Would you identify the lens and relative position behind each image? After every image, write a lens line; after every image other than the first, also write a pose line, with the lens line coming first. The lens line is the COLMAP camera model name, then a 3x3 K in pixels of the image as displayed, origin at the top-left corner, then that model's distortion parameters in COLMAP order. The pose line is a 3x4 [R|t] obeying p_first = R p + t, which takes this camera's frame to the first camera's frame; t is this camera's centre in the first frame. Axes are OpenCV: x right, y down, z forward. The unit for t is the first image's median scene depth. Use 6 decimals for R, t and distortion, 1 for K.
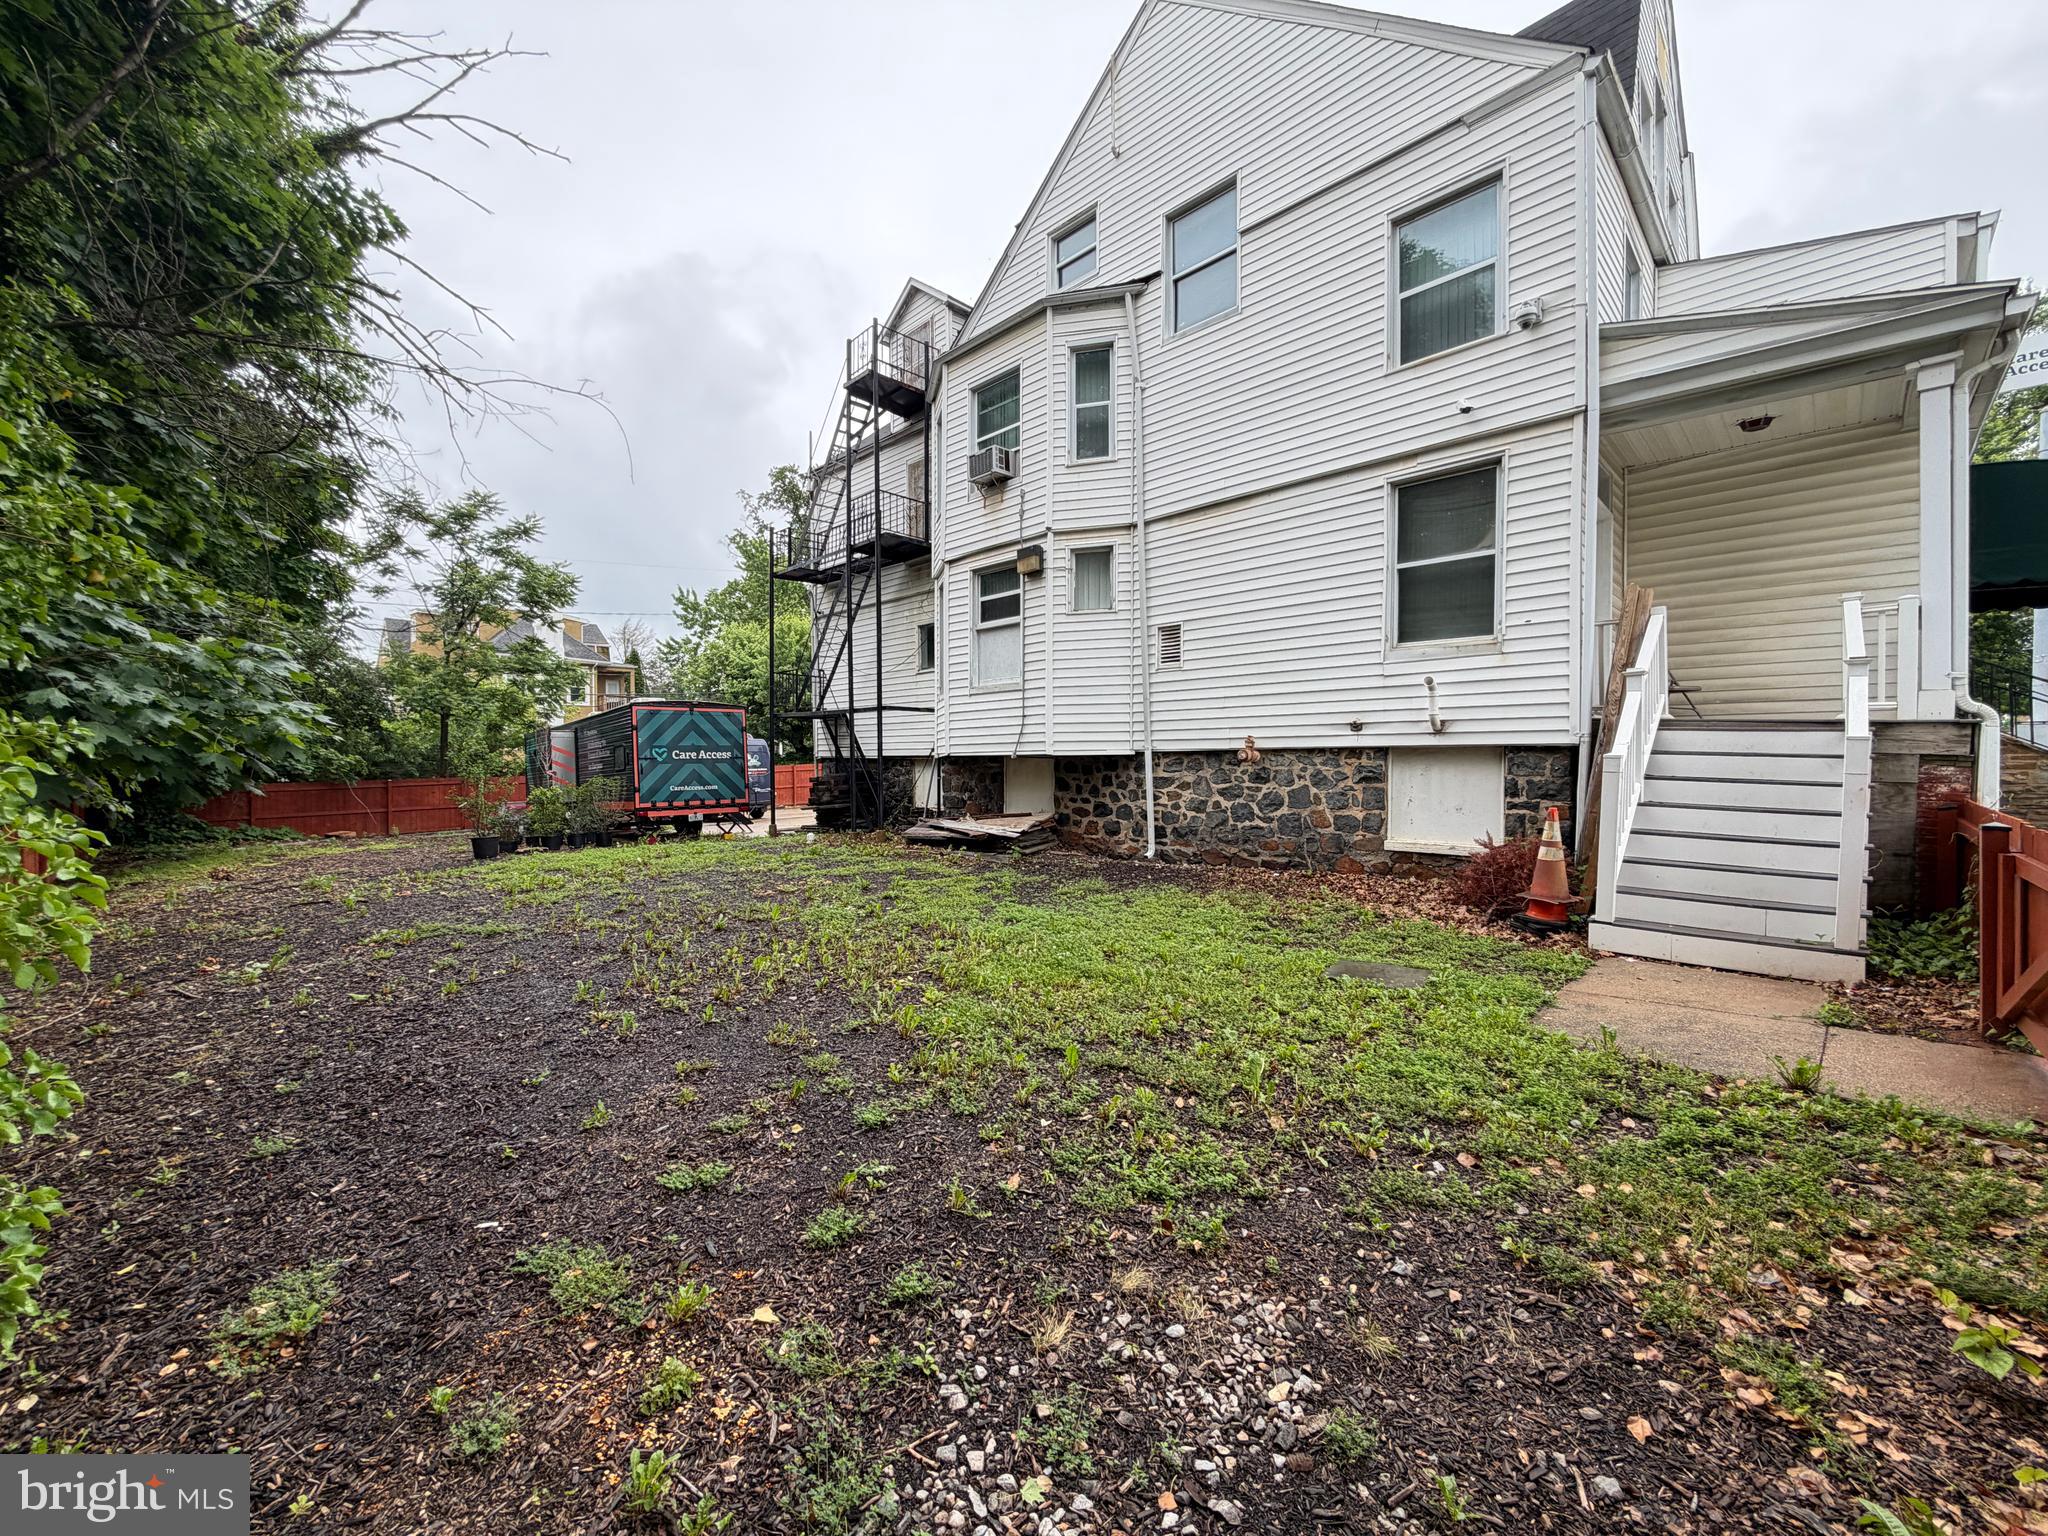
lens RADIAL K [[817.1, 0, 1020.8], [0, 817.1, 770.0], [0, 0, 1]] dist [0.000179, -0.000073]
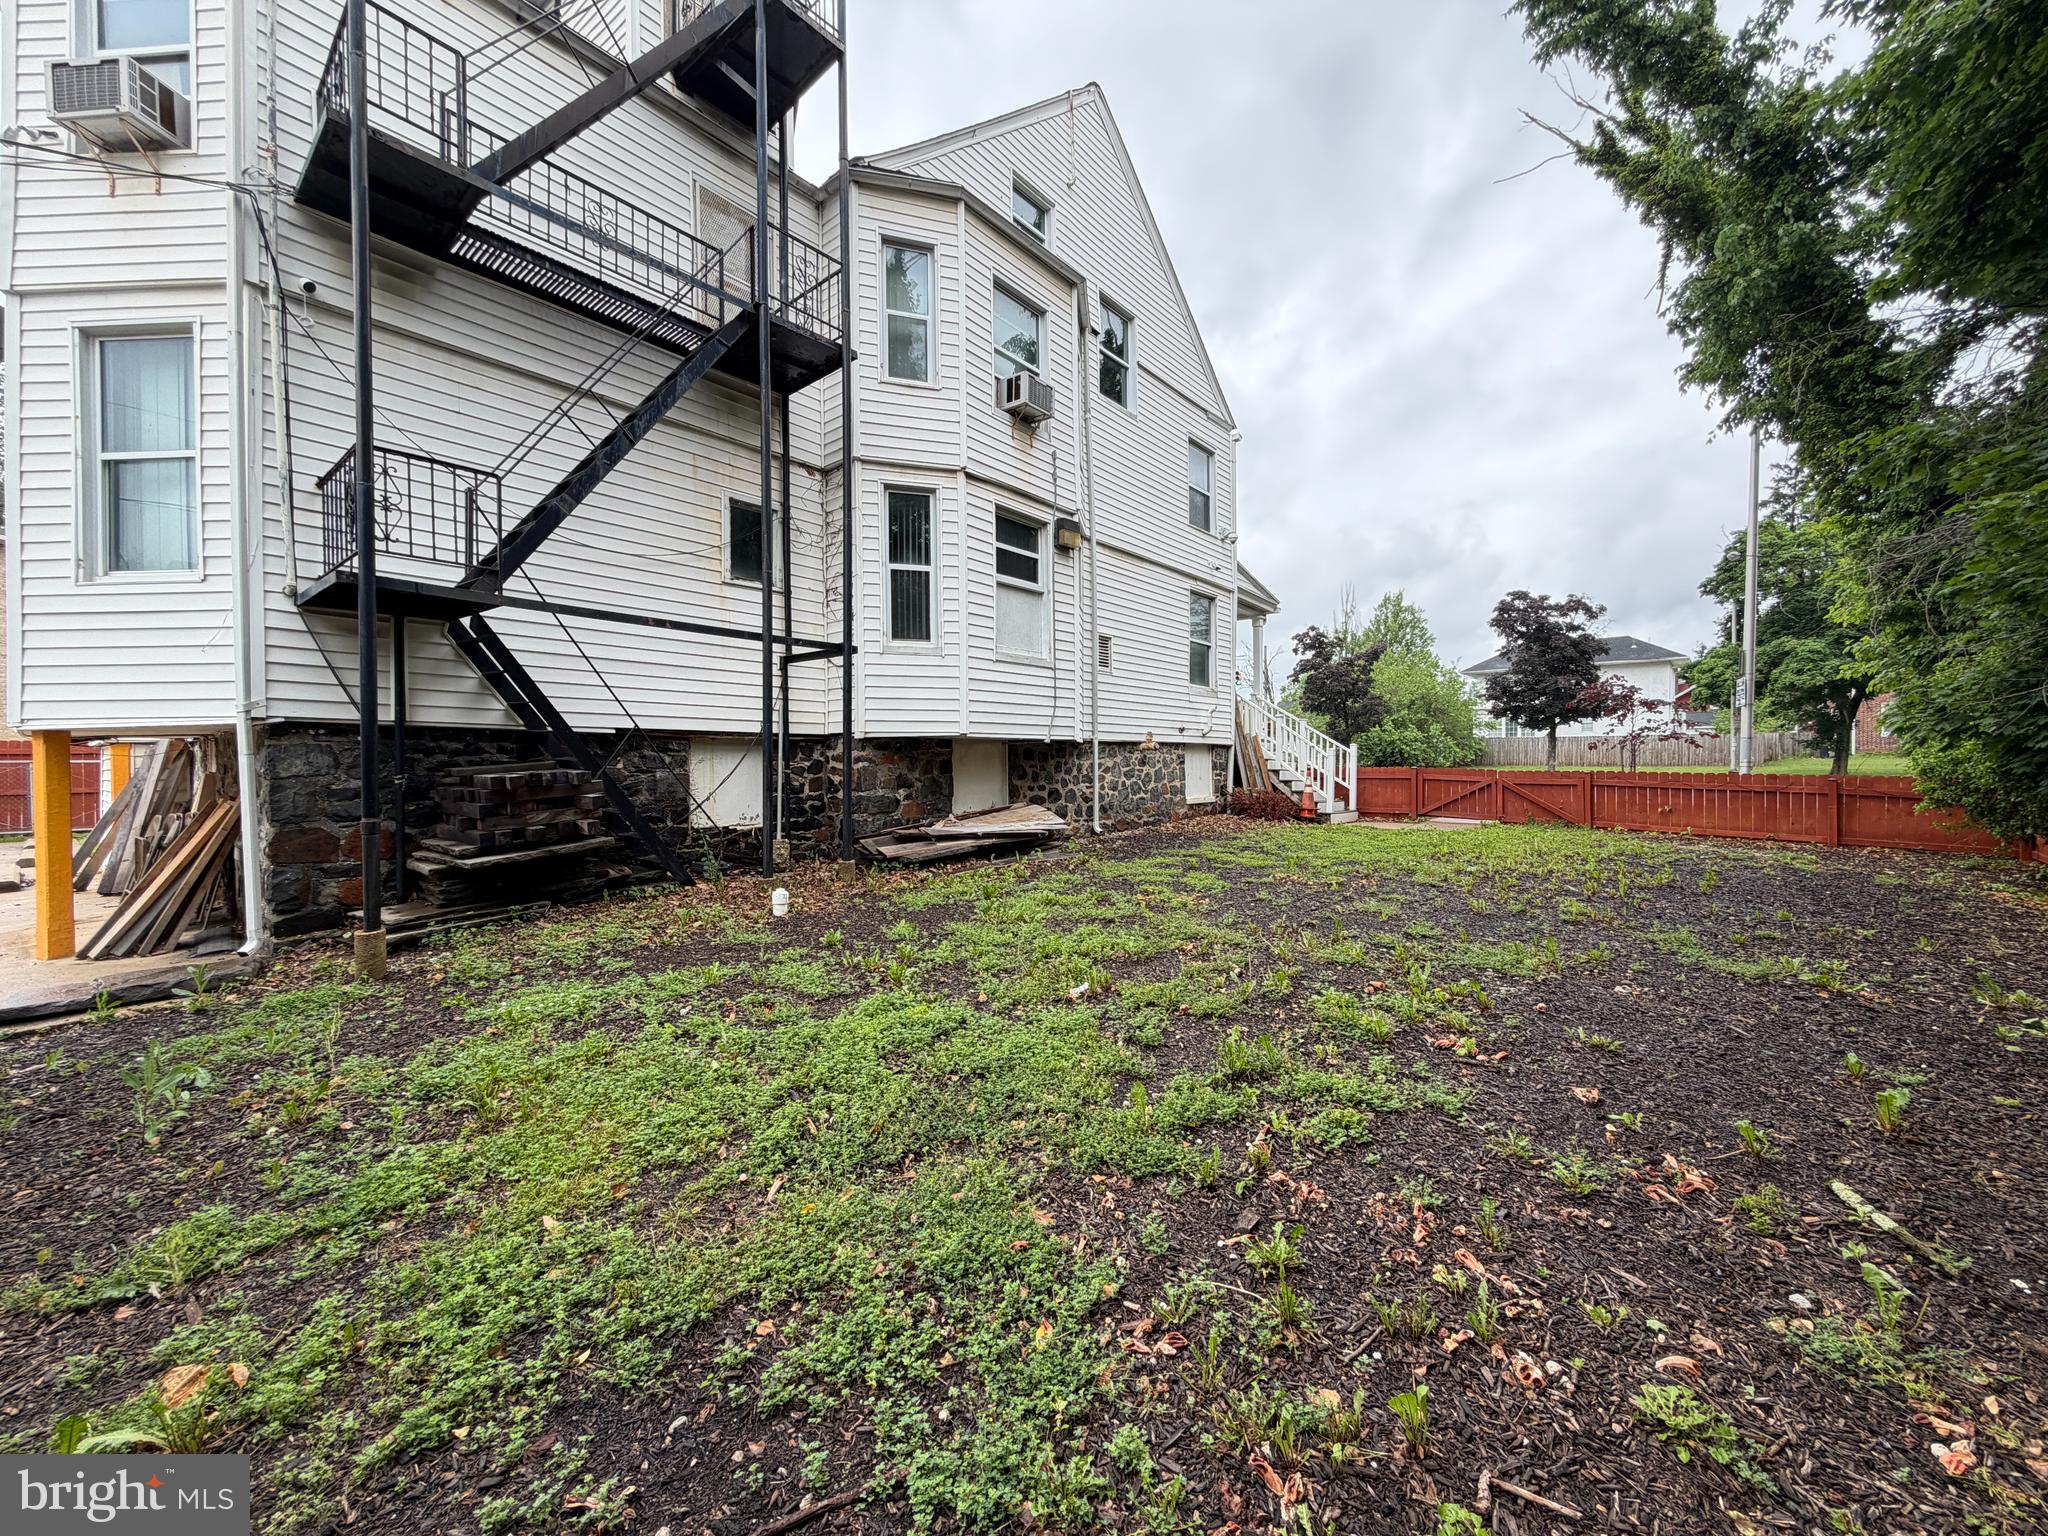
lens RADIAL K [[817.1, 0, 1020.8], [0, 817.1, 770.0], [0, 0, 1]] dist [0.000179, -0.000073]
pose [[-0.090105, -0.003163, 0.995927, -0.984613], [0.015106, 0.999876, 0.004542, 0.012021], [-0.995818, 0.015454, -0.090046, 1.216194]]
